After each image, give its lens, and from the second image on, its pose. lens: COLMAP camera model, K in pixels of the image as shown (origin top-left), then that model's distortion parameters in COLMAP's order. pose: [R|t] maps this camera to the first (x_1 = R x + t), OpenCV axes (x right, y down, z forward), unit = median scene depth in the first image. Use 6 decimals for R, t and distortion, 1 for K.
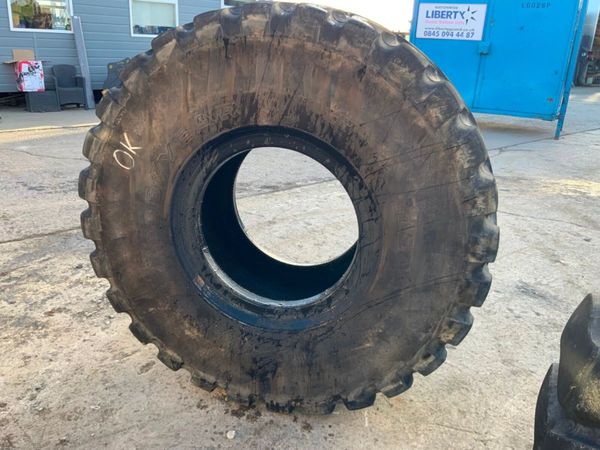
lens RADIAL K [[496.5, 0, 300.0], [0, 496.5, 225.0], [0, 0, 1]] dist [0.094474, -0.177966]
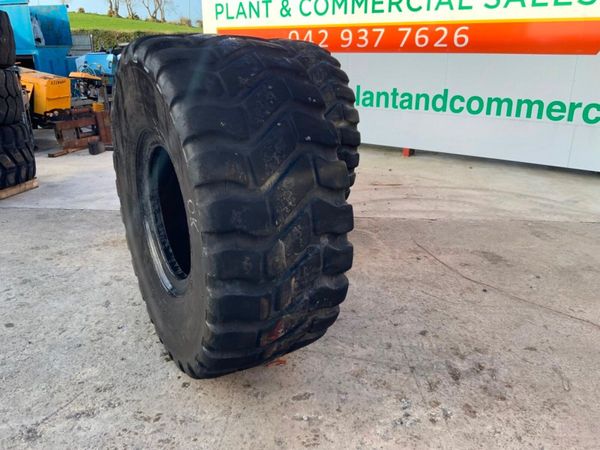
lens RADIAL K [[496.5, 0, 300.0], [0, 496.5, 225.0], [0, 0, 1]] dist [0.094474, -0.177966]
pose [[-0.702575, -0.282087, 0.653311, -1.144754], [0.208753, 0.795982, 0.568185, -0.742798], [-0.680302, 0.535573, -0.500351, 1.765191]]
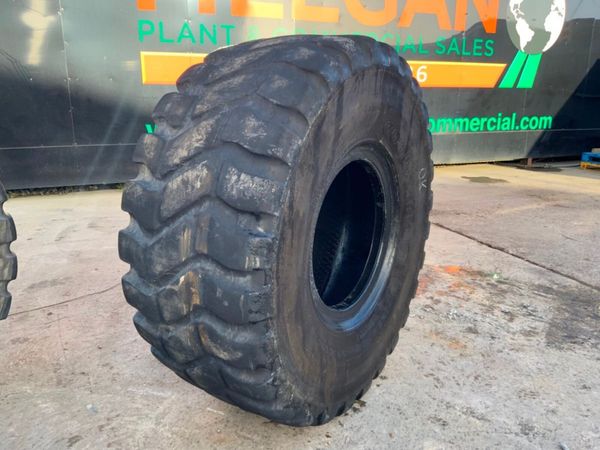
lens RADIAL K [[496.5, 0, 300.0], [0, 496.5, 225.0], [0, 0, 1]] dist [0.094474, -0.177966]
pose [[-0.350284, 0.195216, -0.916074, 1.148042], [-0.342153, 0.883779, 0.319165, -0.430271], [0.871913, 0.425236, -0.242780, 1.479250]]
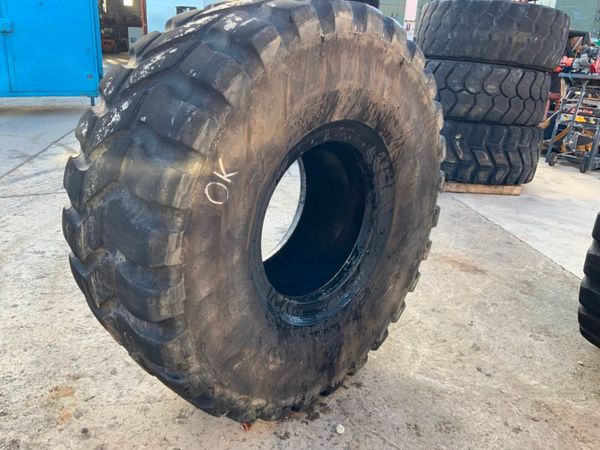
lens RADIAL K [[496.5, 0, 300.0], [0, 496.5, 225.0], [0, 0, 1]] dist [0.094474, -0.177966]
pose [[0.526366, -0.304939, 0.793695, -0.952620], [0.266163, 0.945654, 0.186806, -0.203001], [-0.807525, 0.112924, 0.578923, 0.481239]]
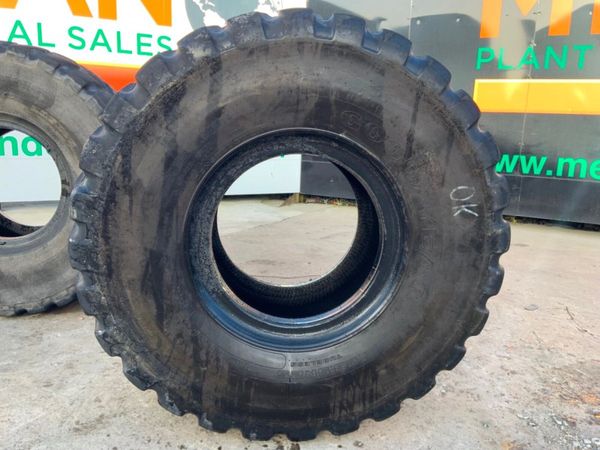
lens RADIAL K [[496.5, 0, 300.0], [0, 496.5, 225.0], [0, 0, 1]] dist [0.094474, -0.177966]
pose [[-0.937501, -0.012669, -0.347753, 0.361830], [-0.191341, 0.853473, 0.484739, -0.597972], [0.290657, 0.520983, -0.802556, 2.119125]]
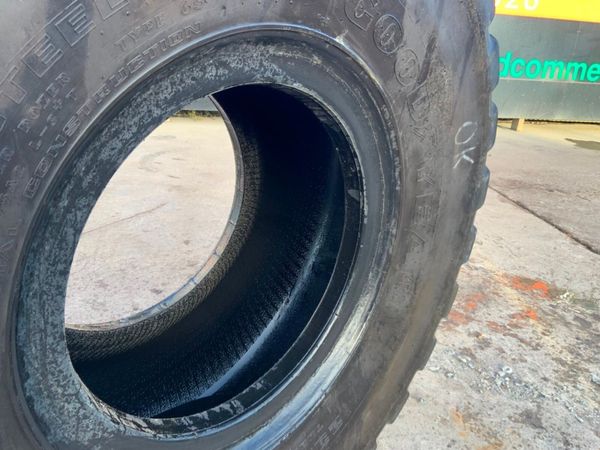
lens RADIAL K [[496.5, 0, 300.0], [0, 496.5, 225.0], [0, 0, 1]] dist [0.094474, -0.177966]
pose [[-0.514361, 0.248074, -0.820910, 0.383957], [-0.373692, 0.796748, 0.474918, -0.361990], [0.771873, 0.551047, -0.317112, 1.482885]]
